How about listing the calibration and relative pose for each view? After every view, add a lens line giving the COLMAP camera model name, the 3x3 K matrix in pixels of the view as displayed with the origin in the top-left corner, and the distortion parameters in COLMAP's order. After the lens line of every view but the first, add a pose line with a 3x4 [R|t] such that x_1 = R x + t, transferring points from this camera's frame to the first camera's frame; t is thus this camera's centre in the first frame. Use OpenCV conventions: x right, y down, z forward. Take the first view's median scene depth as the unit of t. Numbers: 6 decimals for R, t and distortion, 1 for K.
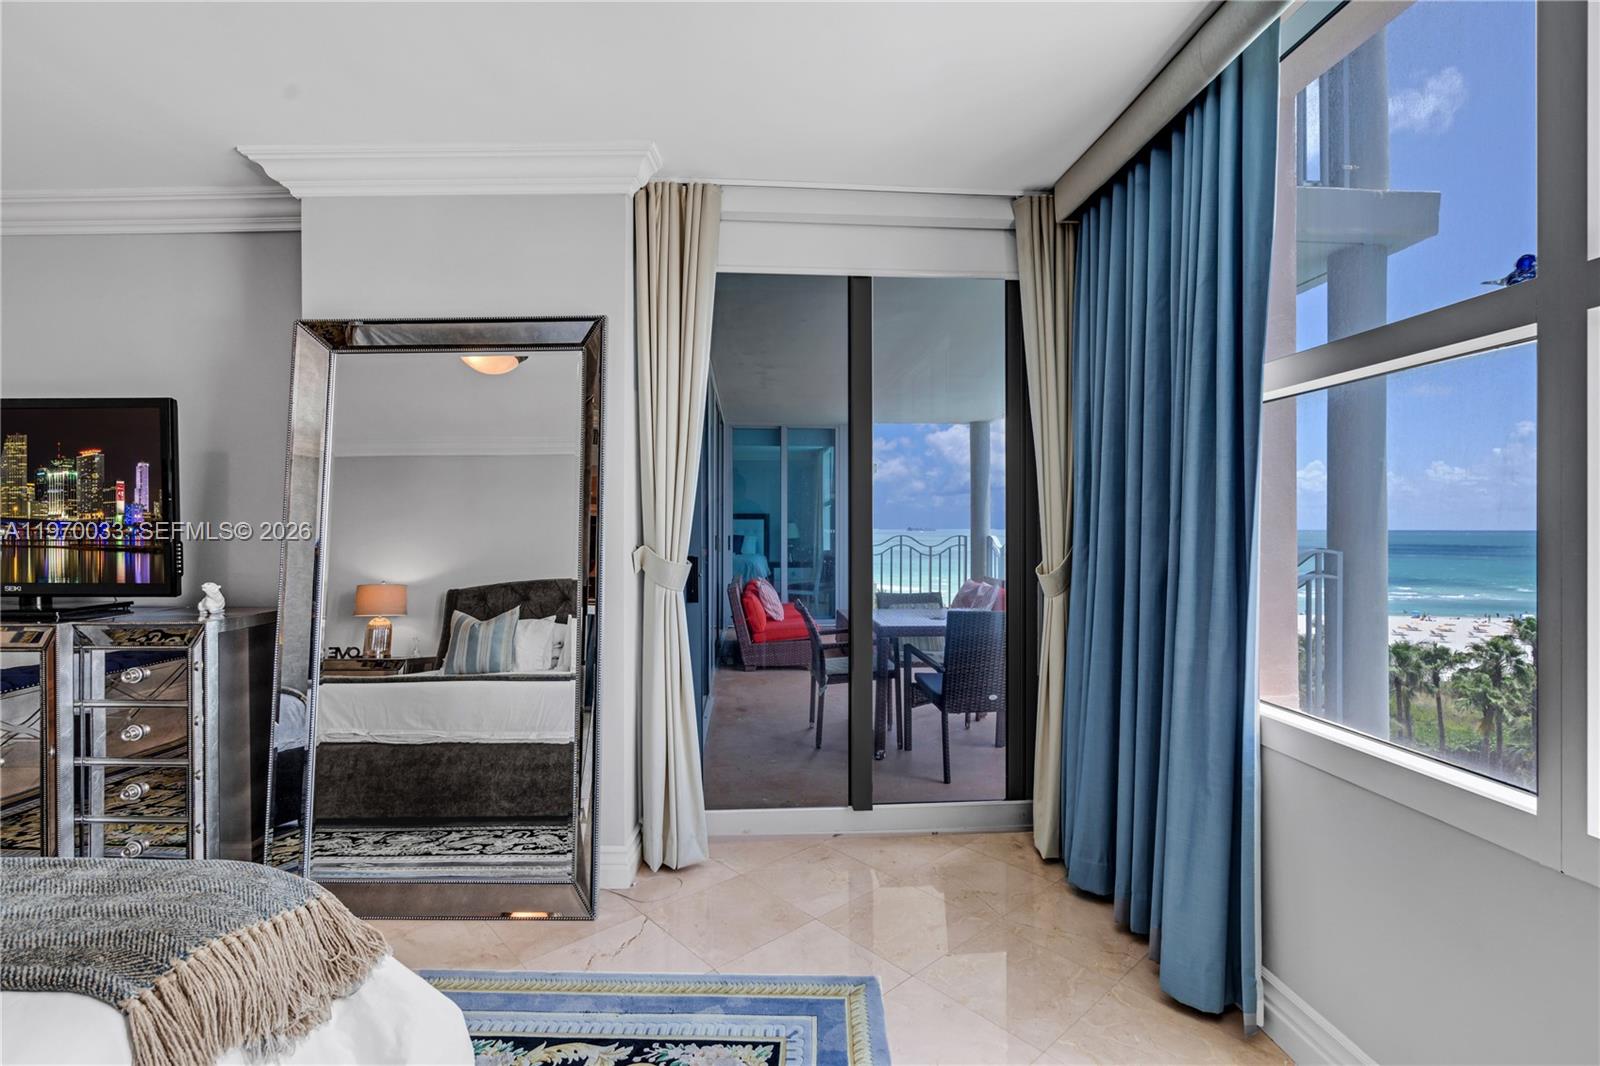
lens RADIAL K [[726.8, 0, 807.4], [0, 726.8, 530.0], [0, 0, 1]] dist [-0.005761, 0.002966]
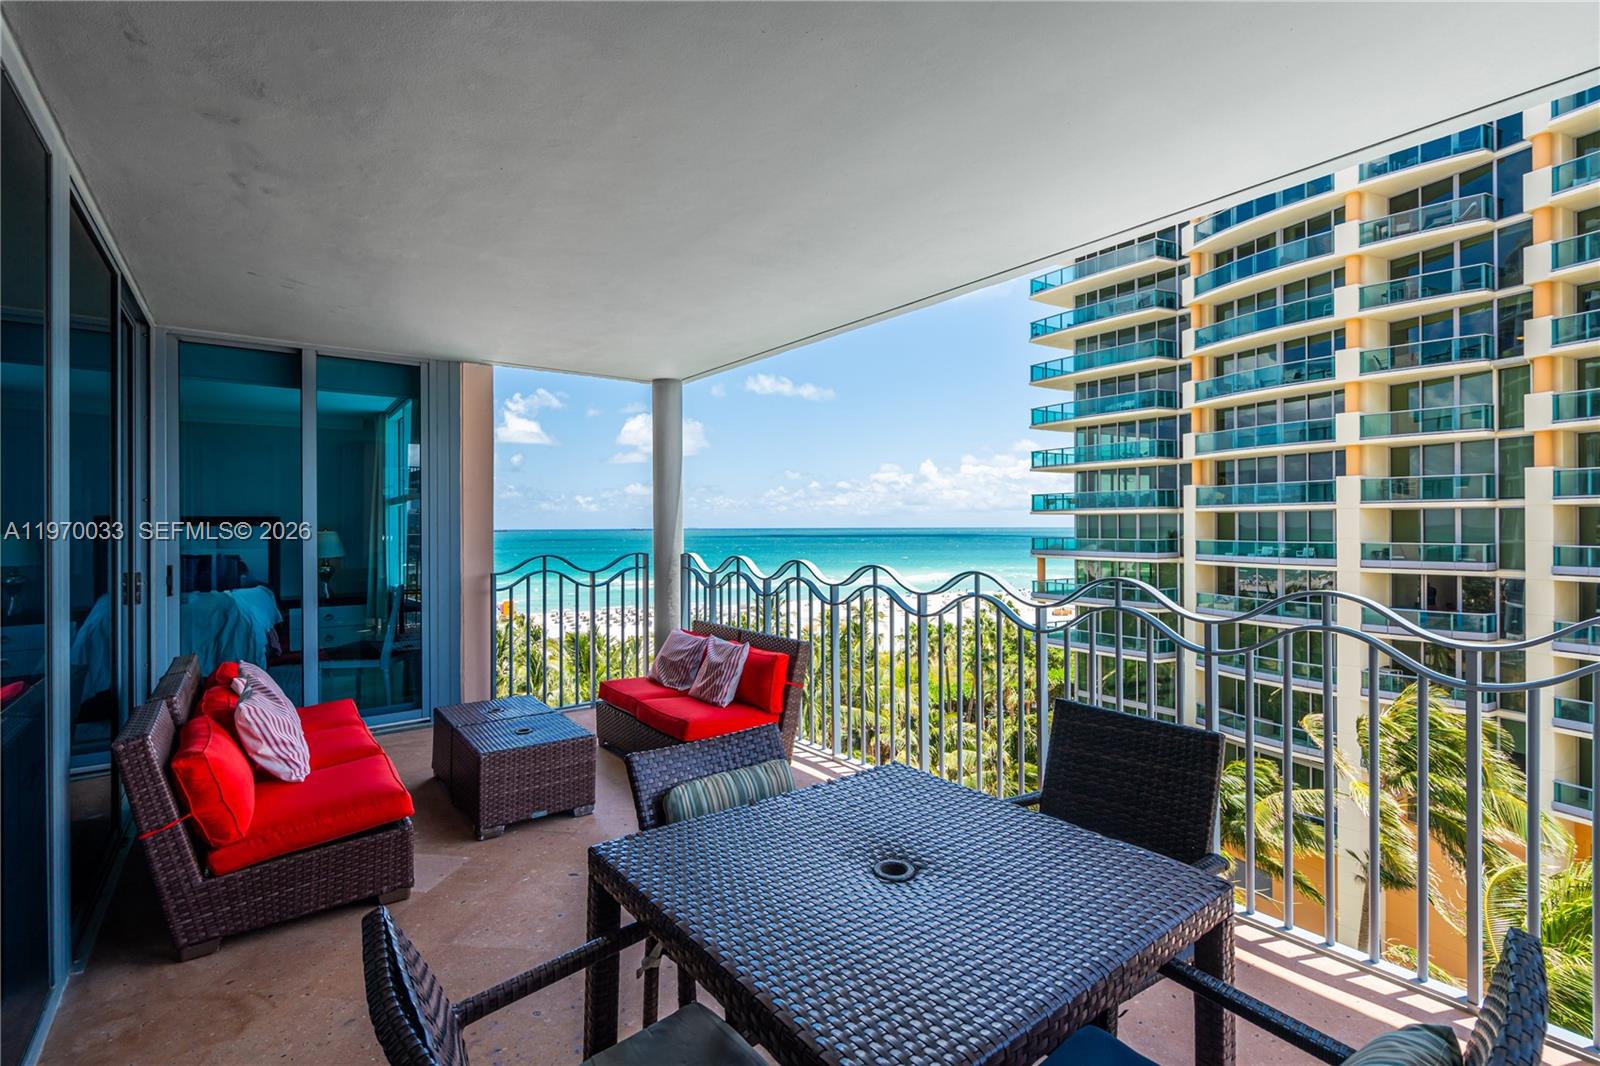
lens RADIAL K [[706.3, 0, 790.4], [0, 706.3, 528.7], [0, 0, 1]] dist [-0.002146, -0.000755]
pose [[0.846340, -0.008640, 0.532573, -0.033339], [0.010703, 0.999942, -0.000787, -0.039084], [-0.532536, 0.006366, 0.846384, 1.278855]]
